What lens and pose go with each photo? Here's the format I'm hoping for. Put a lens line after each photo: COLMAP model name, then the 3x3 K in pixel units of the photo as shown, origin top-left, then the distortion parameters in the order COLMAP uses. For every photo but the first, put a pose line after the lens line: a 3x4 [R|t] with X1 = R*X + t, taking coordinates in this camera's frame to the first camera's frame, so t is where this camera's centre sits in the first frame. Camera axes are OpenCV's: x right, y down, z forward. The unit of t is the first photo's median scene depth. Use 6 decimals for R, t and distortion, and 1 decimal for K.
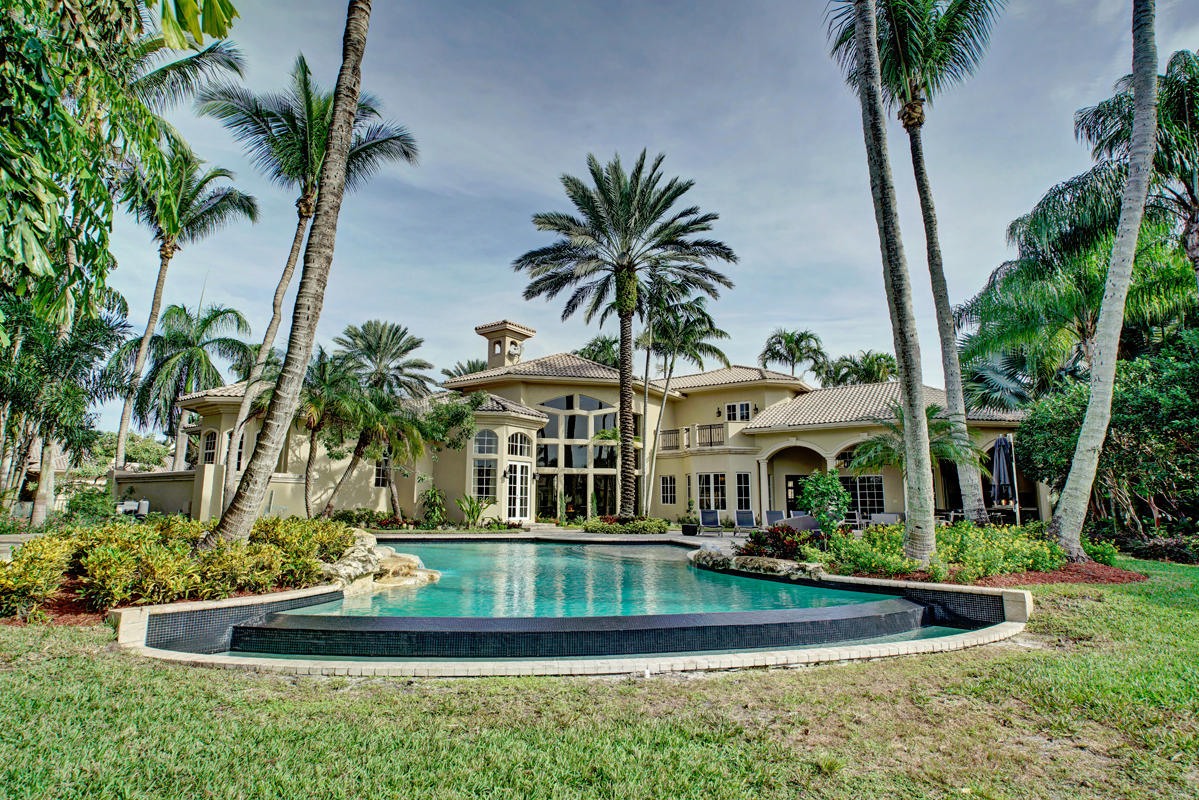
lens RADIAL K [[608.4, 0, 596.3], [0, 608.4, 405.3], [0, 0, 1]] dist [-0.055665, 0.031588]
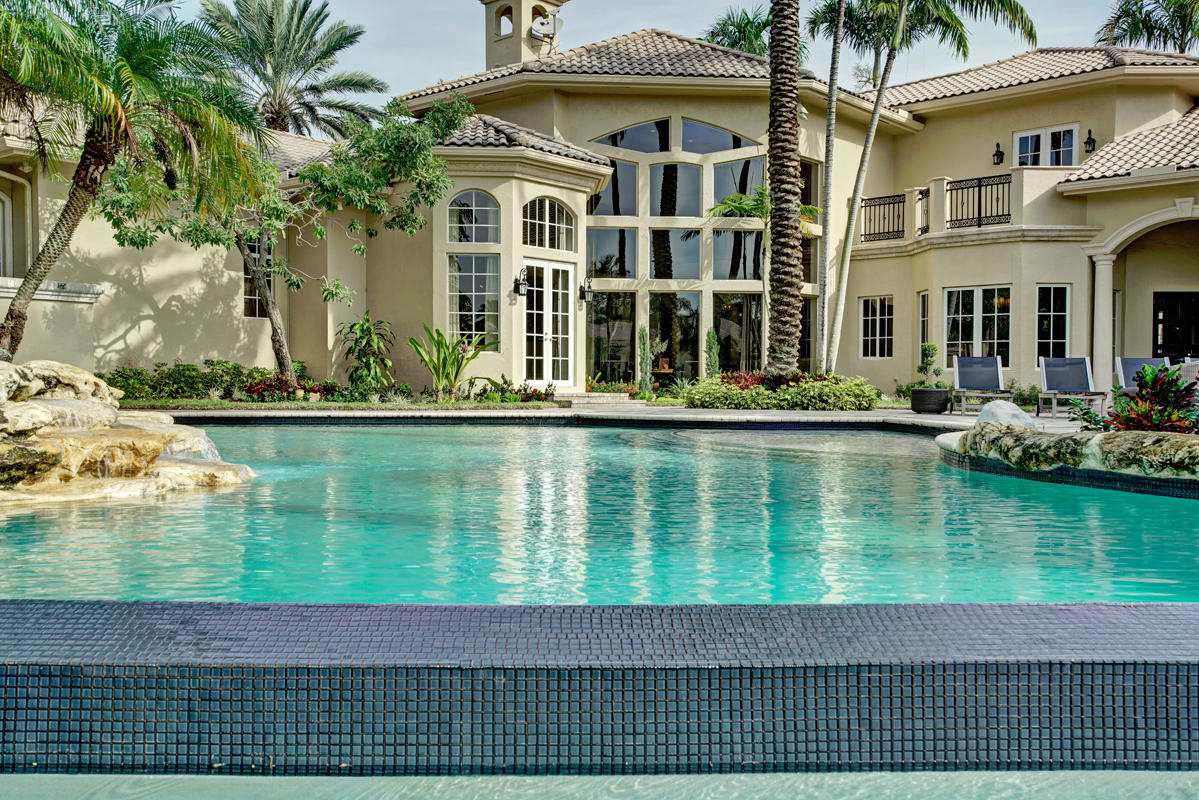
lens RADIAL K [[1138.4, 0, 594.3], [0, 1138.4, 403.8], [0, 0, 1]] dist [0.033139, 0.085604]
pose [[0.992738, 0.002174, -0.120281, 0.011431], [0.019313, 0.983989, 0.177178, 0.045924], [0.118740, -0.178214, 0.976801, 0.137841]]
